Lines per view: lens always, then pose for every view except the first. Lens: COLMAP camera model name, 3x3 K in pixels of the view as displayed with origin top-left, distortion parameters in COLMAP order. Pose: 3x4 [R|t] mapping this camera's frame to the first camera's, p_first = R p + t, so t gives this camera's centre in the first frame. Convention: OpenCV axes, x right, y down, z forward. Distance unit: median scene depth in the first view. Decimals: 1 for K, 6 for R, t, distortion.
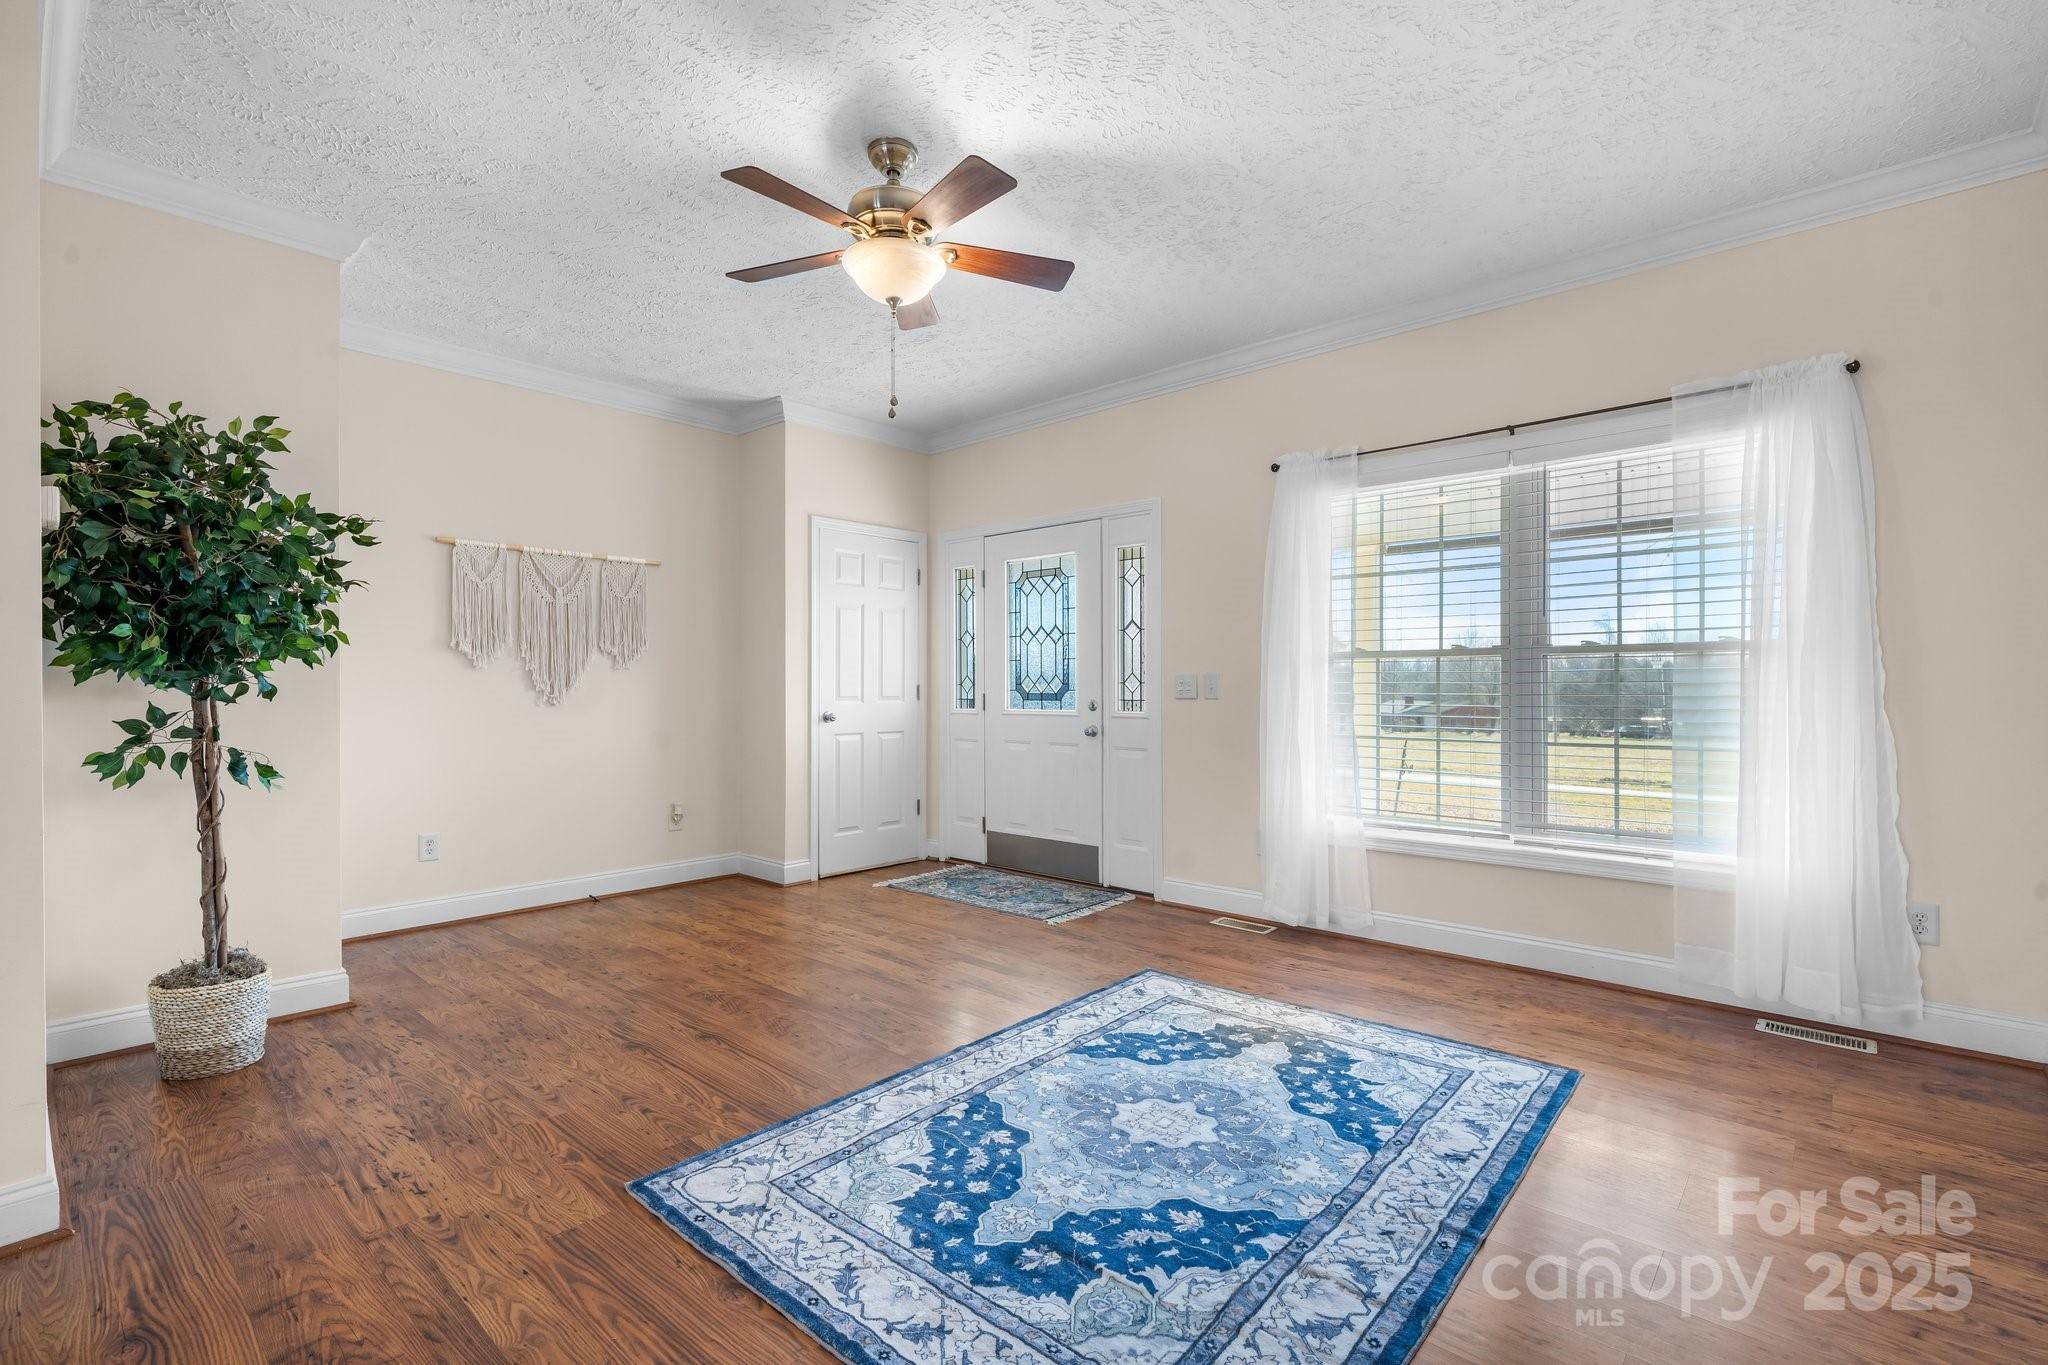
lens RADIAL K [[918.3, 0, 1021.2], [0, 918.3, 690.6], [0, 0, 1]] dist [-0.000339, 0.000373]
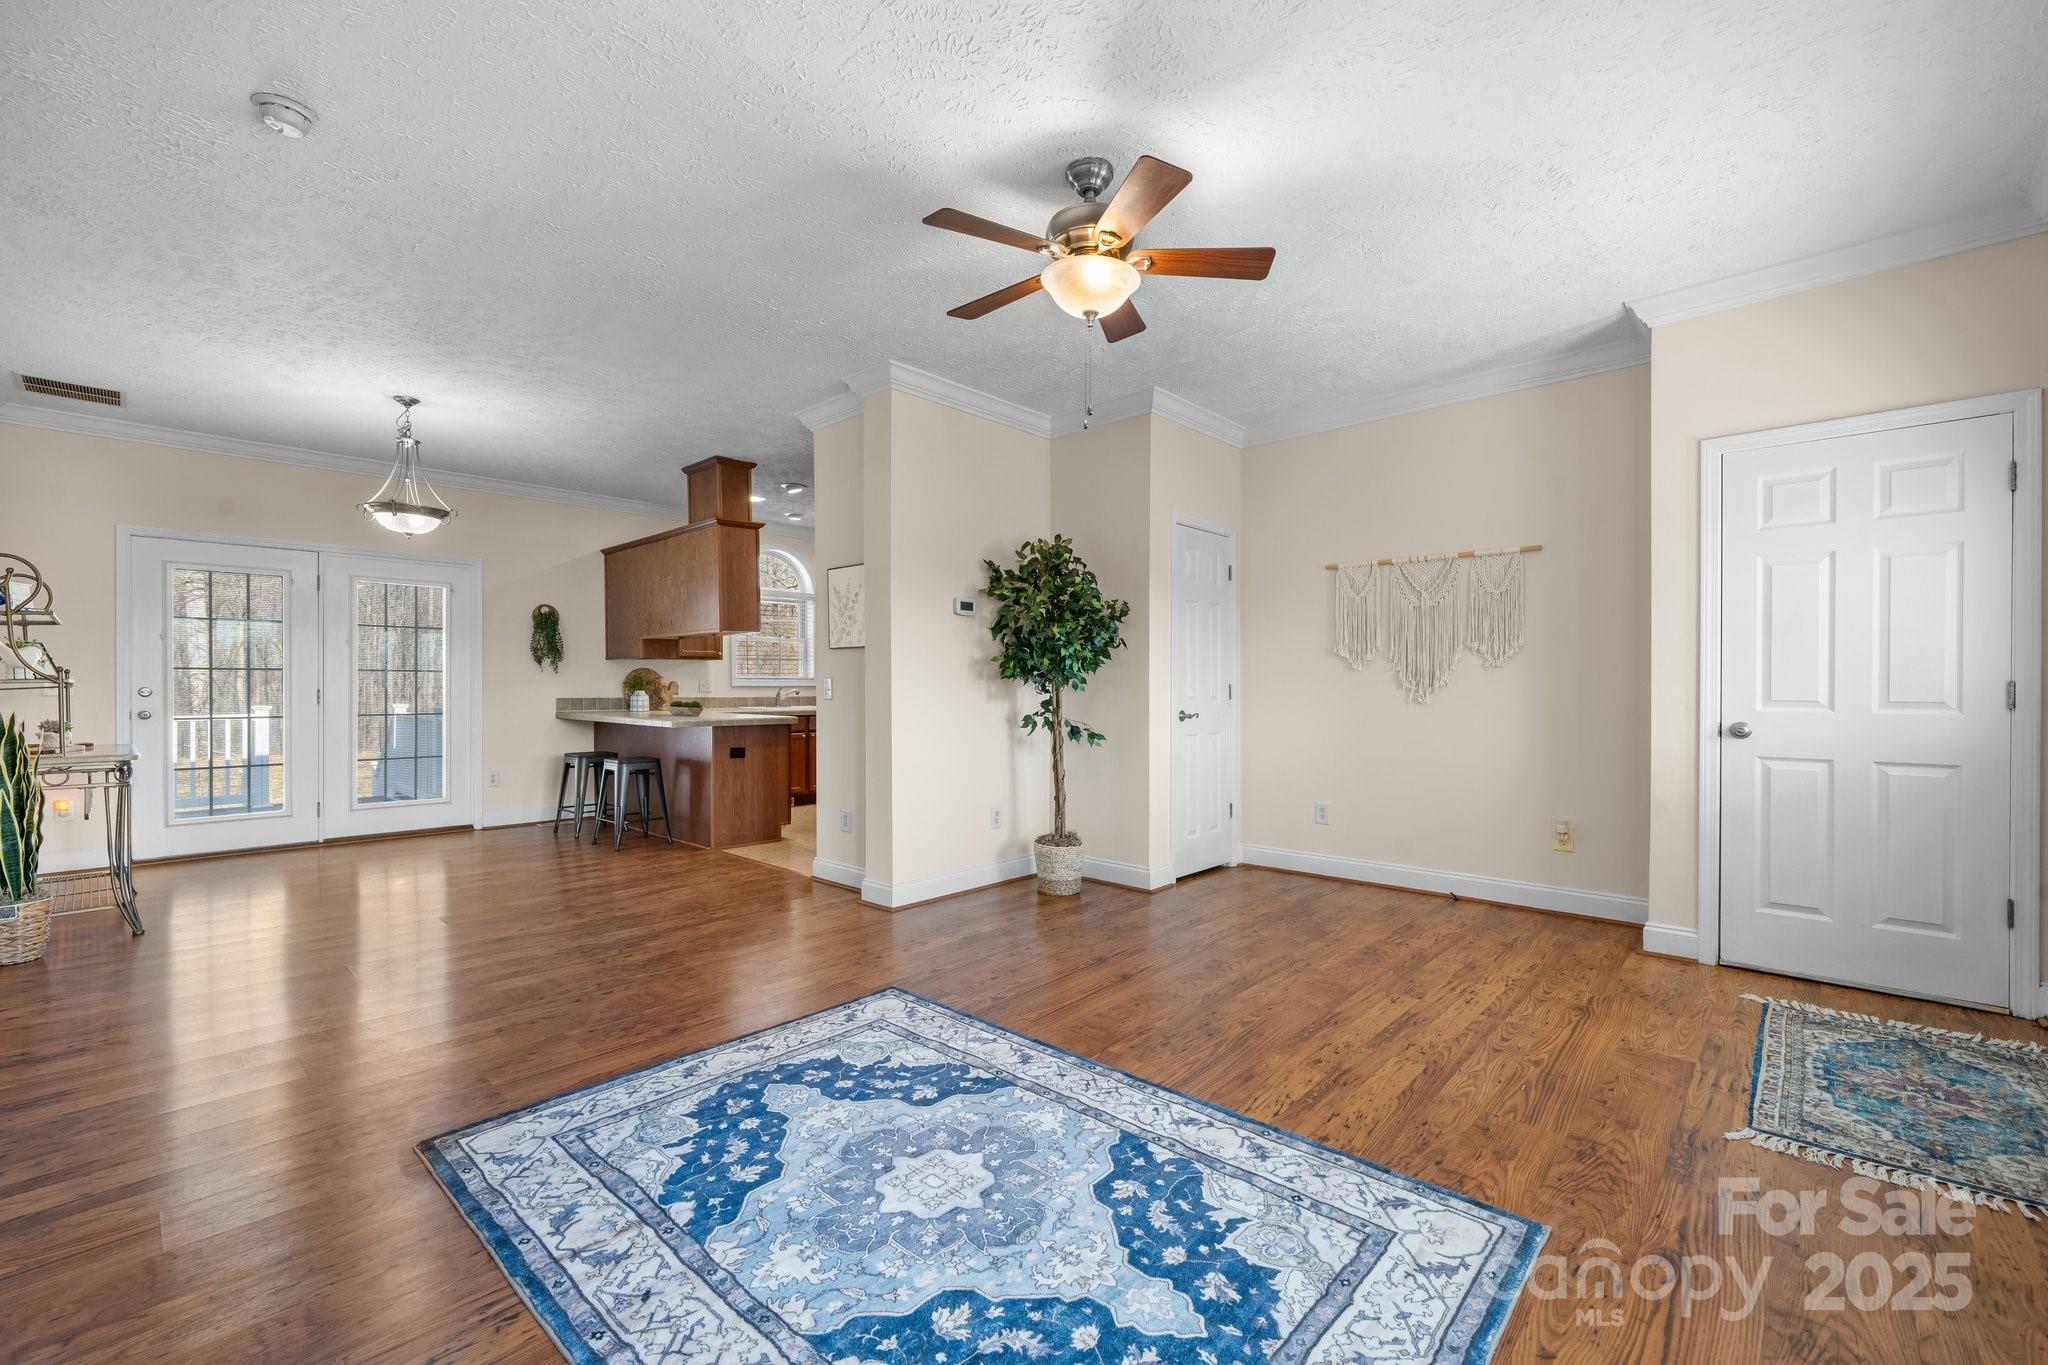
lens RADIAL K [[855.5, 0, 1013.1], [0, 855.5, 689.9], [0, 0, 1]] dist [-0.000109, 0.000108]
pose [[-0.022622, 0.004446, -0.999734, 0.874297], [-0.003145, 0.999985, 0.004518, -0.004446], [0.999739, 0.003247, -0.022608, 0.982701]]
